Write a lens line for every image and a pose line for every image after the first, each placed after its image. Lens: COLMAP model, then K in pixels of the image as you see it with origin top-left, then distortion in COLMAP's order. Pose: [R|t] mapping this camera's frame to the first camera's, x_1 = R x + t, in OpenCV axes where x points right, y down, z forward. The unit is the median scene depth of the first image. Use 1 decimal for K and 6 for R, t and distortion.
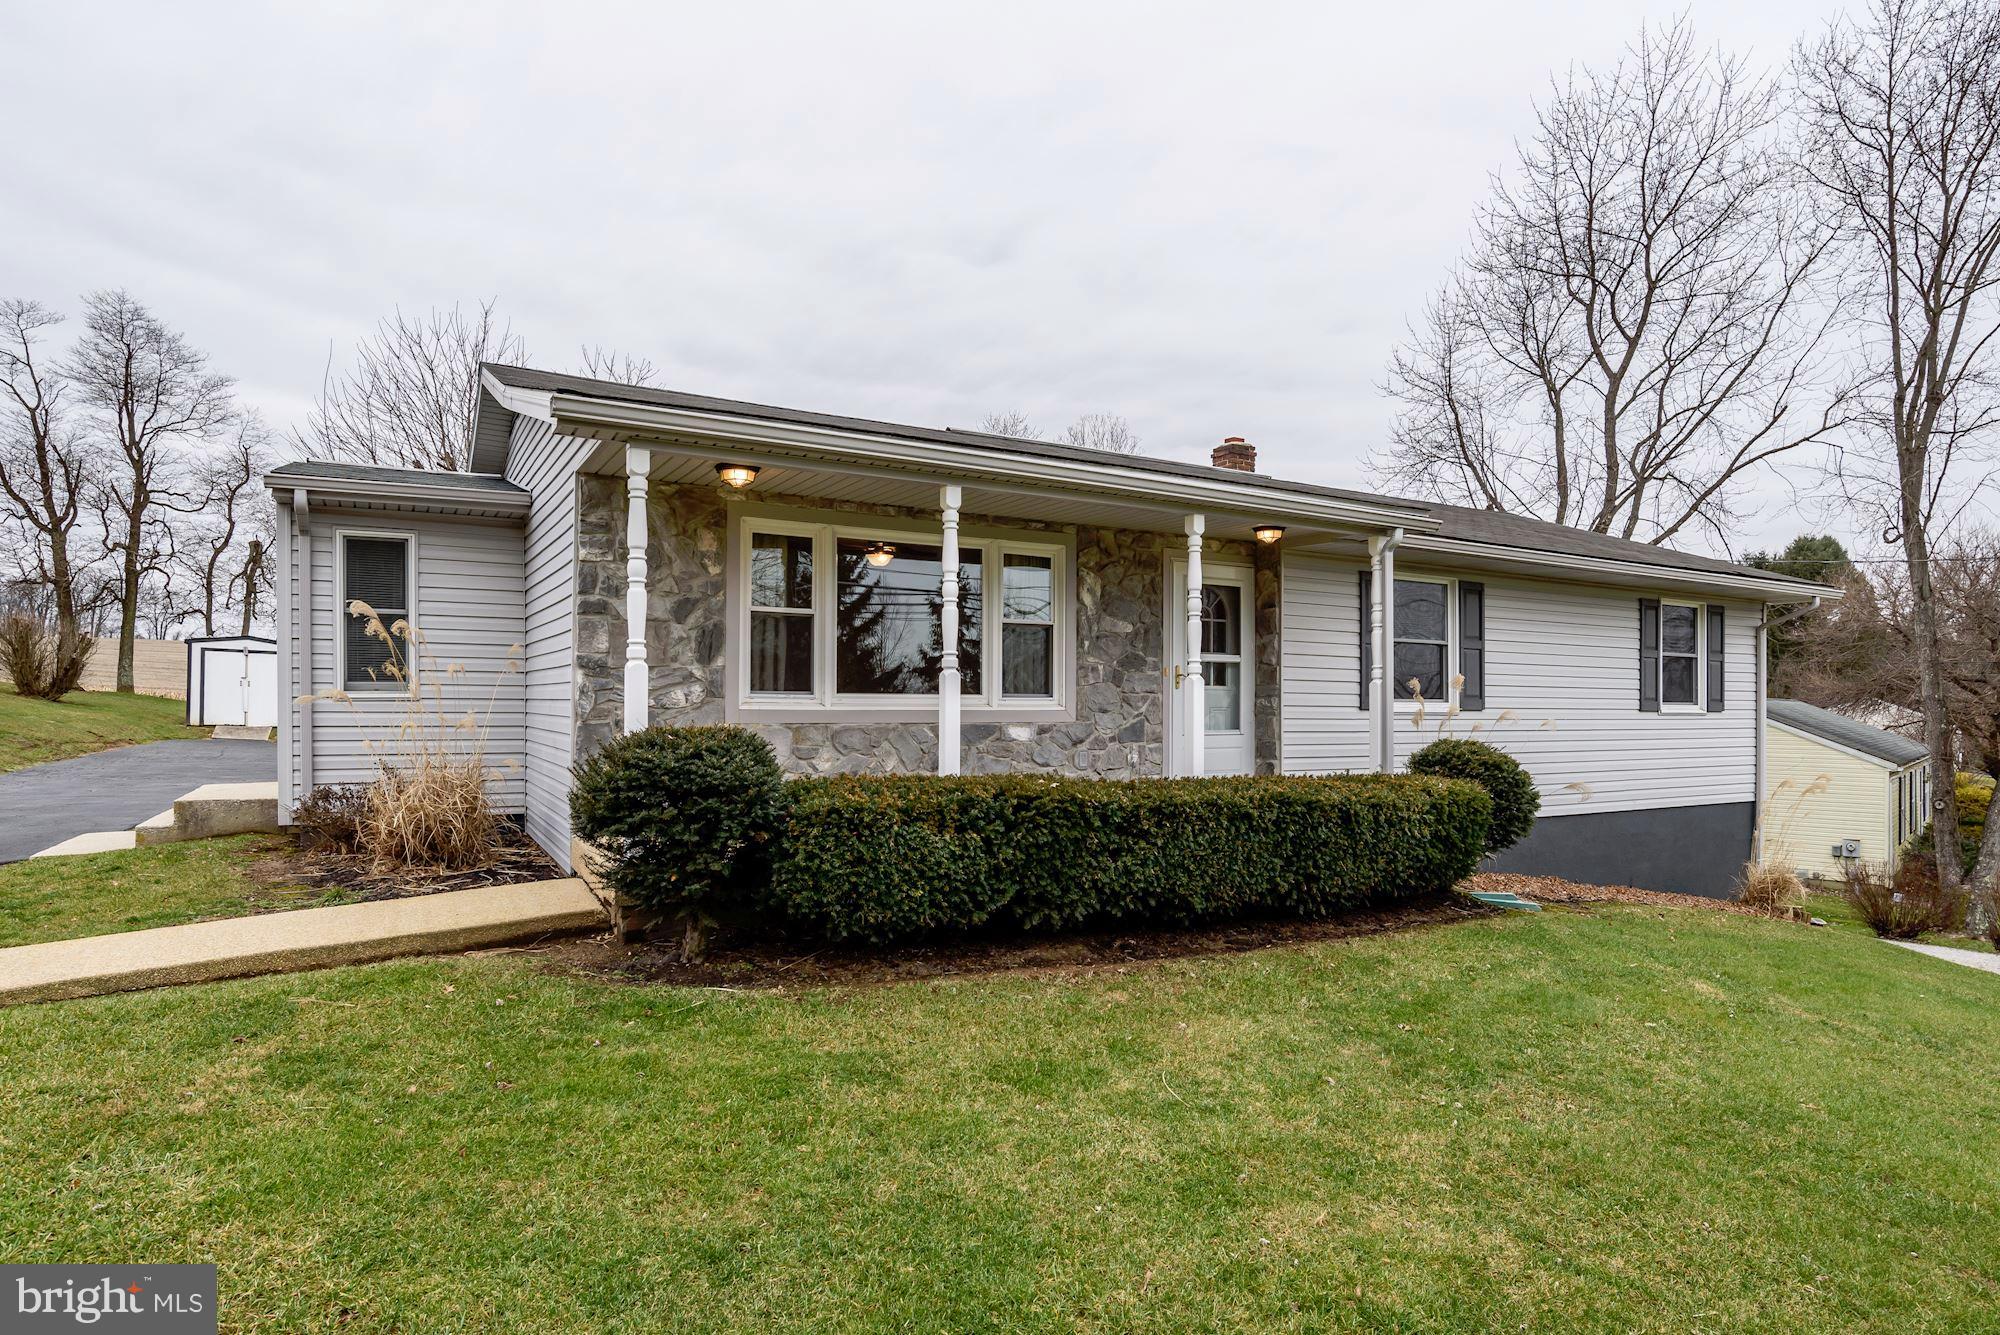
lens RADIAL K [[1008.3, 0, 998.2], [0, 1008.3, 693.4], [0, 0, 1]] dist [0.000222, 0.001064]
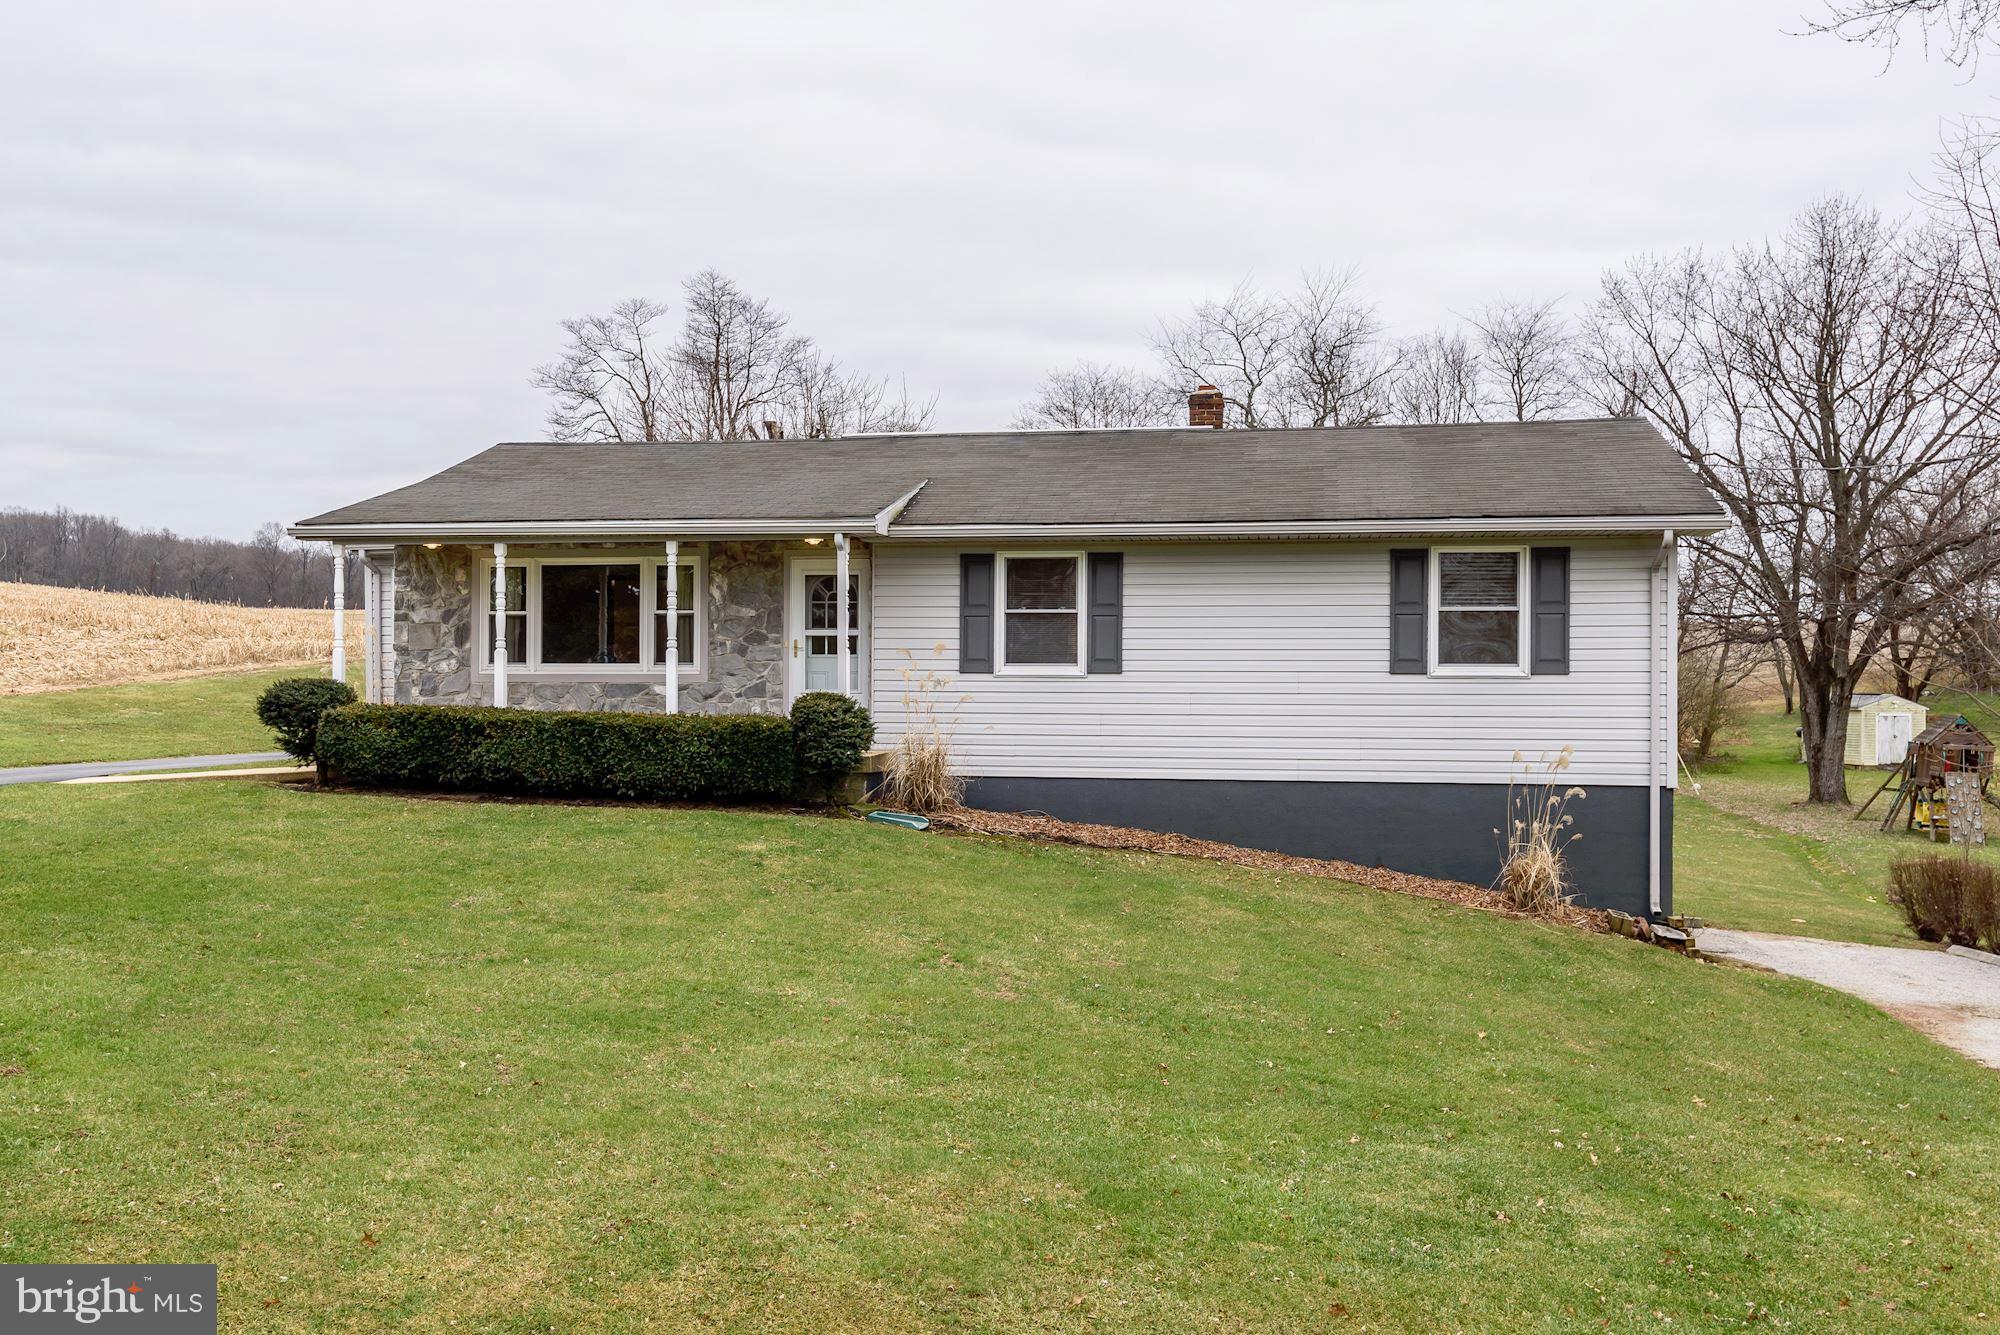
lens RADIAL K [[1610.7, 0, 1000.0], [0, 1610.7, 667.5], [0, 0, 1]] dist [0.051949, -0.000091]
pose [[0.796450, -0.010575, -0.604612, 1.706224], [0.008450, 0.999944, -0.006359, 0.024935], [0.604646, -0.000045, 0.796495, -0.515924]]
